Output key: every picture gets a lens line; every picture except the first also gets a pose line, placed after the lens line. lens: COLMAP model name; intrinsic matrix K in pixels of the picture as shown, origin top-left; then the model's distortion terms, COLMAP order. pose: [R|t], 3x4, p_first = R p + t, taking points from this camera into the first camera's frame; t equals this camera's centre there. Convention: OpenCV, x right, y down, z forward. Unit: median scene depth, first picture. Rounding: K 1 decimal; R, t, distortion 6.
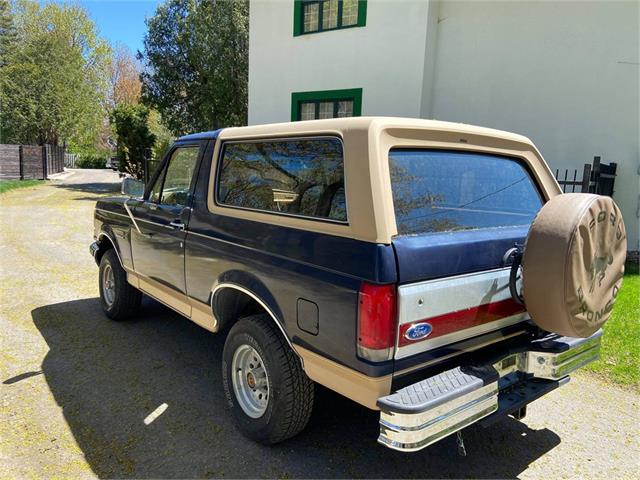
lens RADIAL K [[455.4, 0, 320.0], [0, 455.4, 240.0], [0, 0, 1]] dist [0.046950, -0.007210]
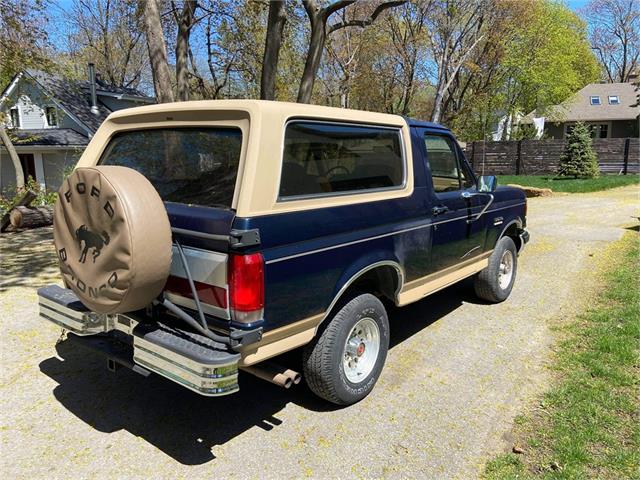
lens RADIAL K [[455.4, 0, 320.0], [0, 455.4, 240.0], [0, 0, 1]] dist [0.046950, -0.007210]
pose [[0.242250, 0.134131, -0.960897, 1.471532], [-0.126477, 0.986312, 0.105793, -0.094439], [0.961935, 0.095903, 0.255899, 1.091538]]
